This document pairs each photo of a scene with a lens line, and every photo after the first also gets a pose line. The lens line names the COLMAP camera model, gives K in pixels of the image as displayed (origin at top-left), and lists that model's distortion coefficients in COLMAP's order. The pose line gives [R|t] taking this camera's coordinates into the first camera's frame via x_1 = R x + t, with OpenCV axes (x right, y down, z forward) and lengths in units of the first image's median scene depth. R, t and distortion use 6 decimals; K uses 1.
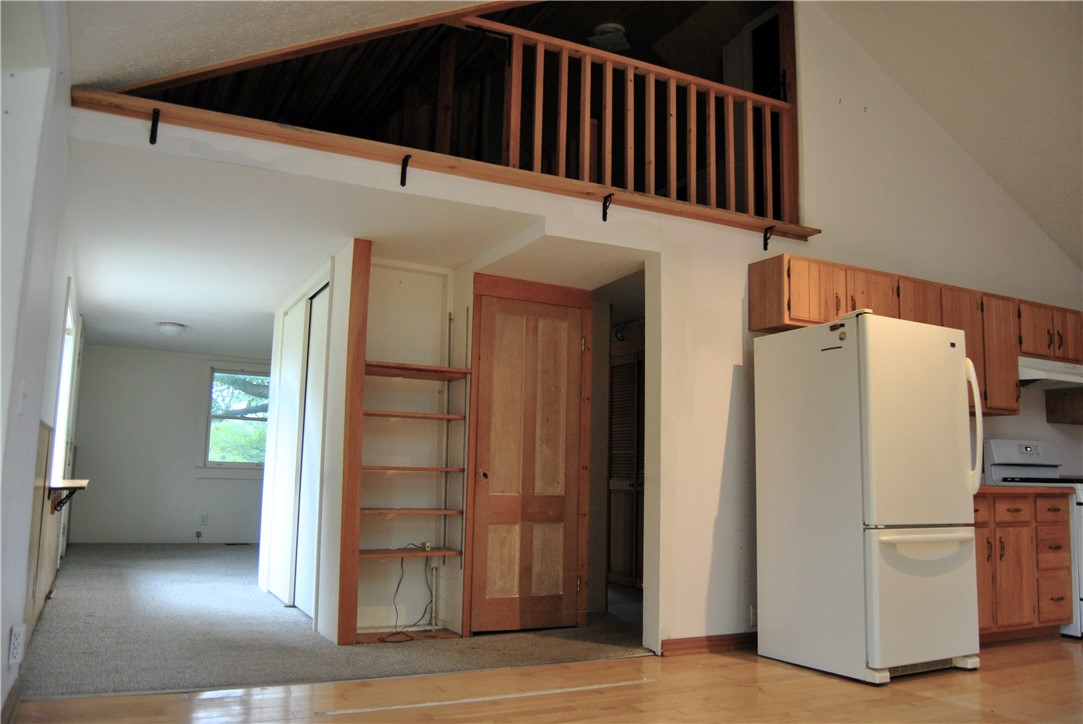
lens RADIAL K [[857.8, 0, 541.3], [0, 857.8, 358.0], [0, 0, 1]] dist [-0.090615, 0.033284]
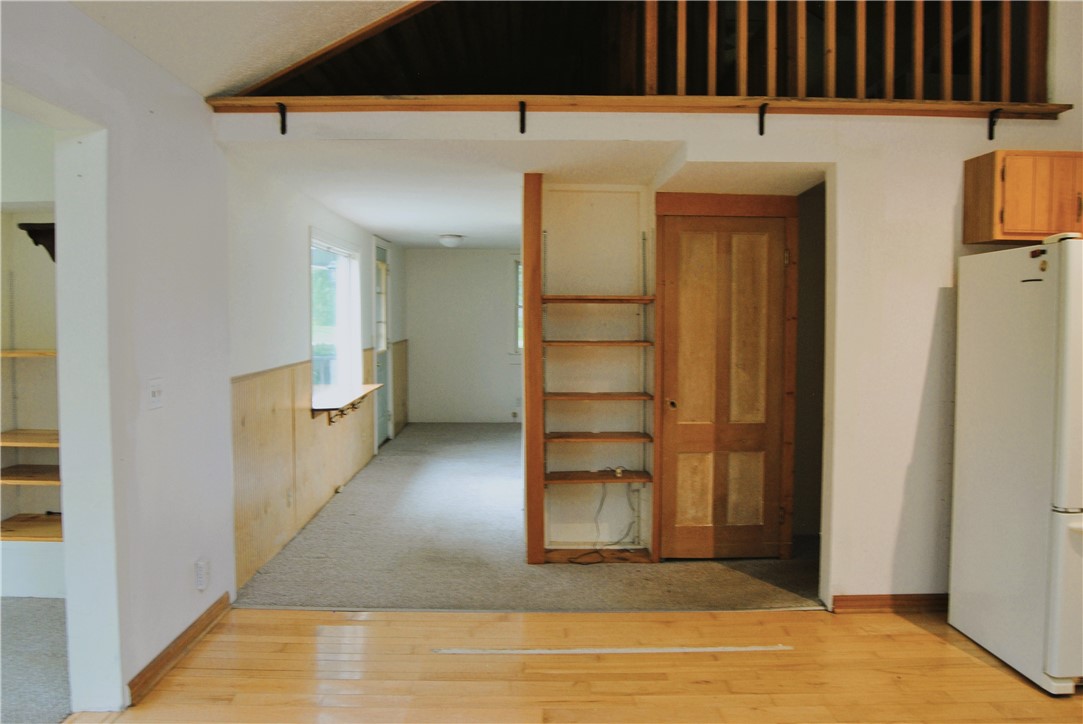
lens RADIAL K [[857.8, 0, 550.9], [0, 857.8, 355.2], [0, 0, 1]] dist [-0.090615, 0.033284]
pose [[0.895479, 0.003148, -0.445094, 0.242537], [0.079572, 0.982734, 0.167040, -0.091413], [0.437934, -0.184998, 0.879767, 0.090835]]
